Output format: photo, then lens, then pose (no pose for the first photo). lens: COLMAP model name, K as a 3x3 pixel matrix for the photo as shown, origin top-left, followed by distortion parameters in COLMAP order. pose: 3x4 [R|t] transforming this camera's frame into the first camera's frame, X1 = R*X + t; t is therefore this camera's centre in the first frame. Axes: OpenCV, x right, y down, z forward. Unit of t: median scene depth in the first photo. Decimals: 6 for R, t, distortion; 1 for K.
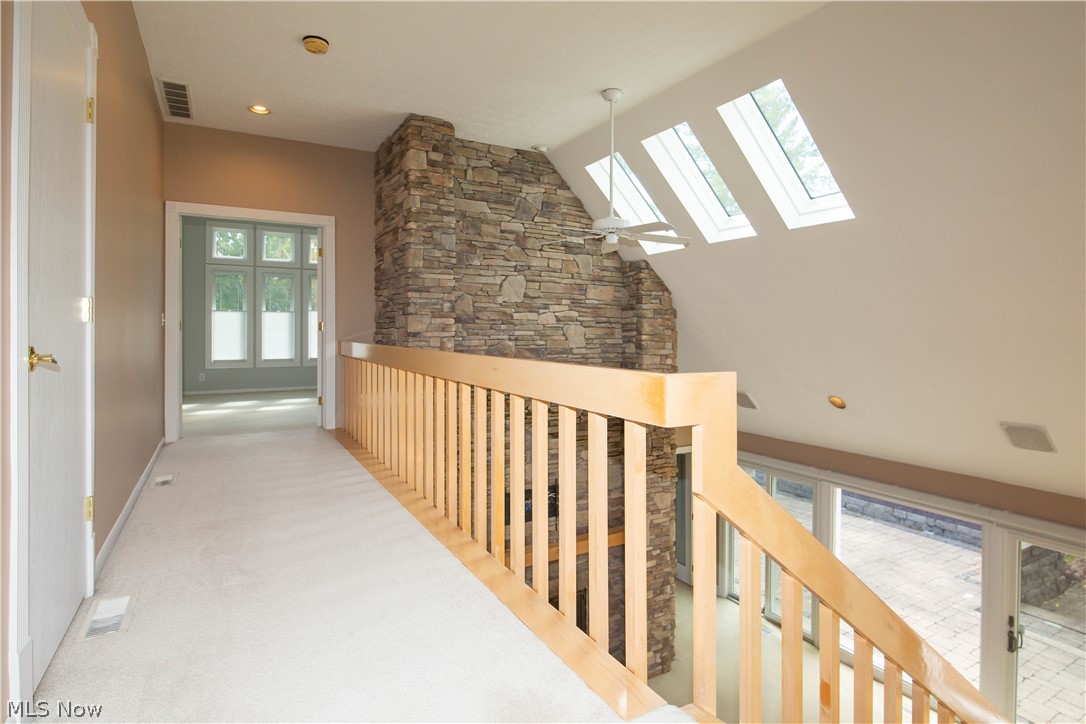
lens RADIAL K [[564.7, 0, 544.7], [0, 564.7, 336.2], [0, 0, 1]] dist [0.002823, -0.001344]
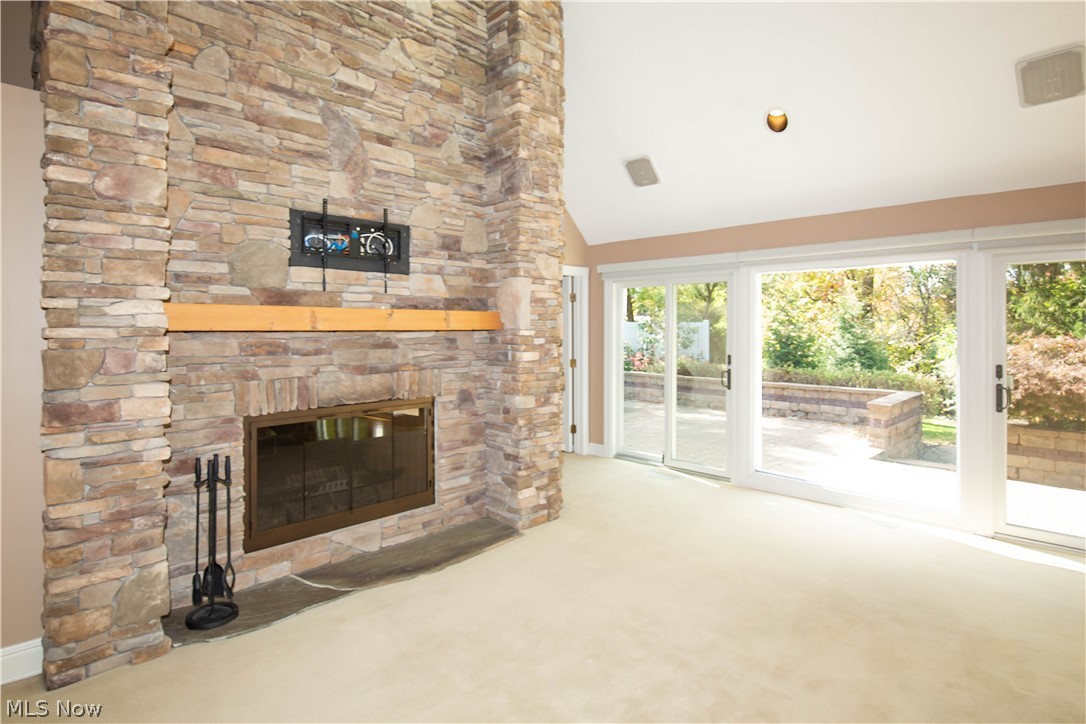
lens RADIAL K [[570.8, 0, 538.3], [0, 570.8, 324.4], [0, 0, 1]] dist [-0.000052, -0.000848]
pose [[0.963095, 0.000940, 0.269160, 0.015090], [0.002288, 0.999929, -0.011678, 0.391196], [-0.269152, 0.011863, 0.963025, 0.367259]]
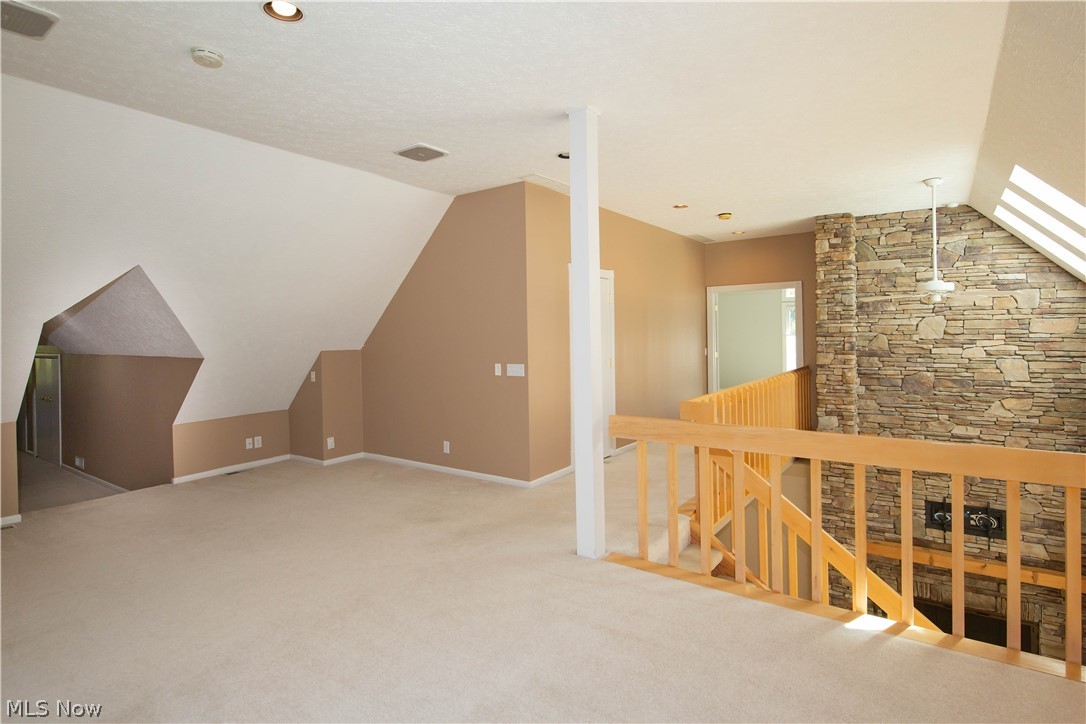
lens RADIAL K [[564.7, 0, 544.7], [0, 564.7, 336.2], [0, 0, 1]] dist [0.002823, -0.001344]
pose [[0.425411, -0.003293, -0.904994, 0.646791], [0.009262, 0.999957, 0.000716, -0.072367], [0.904953, -0.008687, 0.425423, -0.219749]]
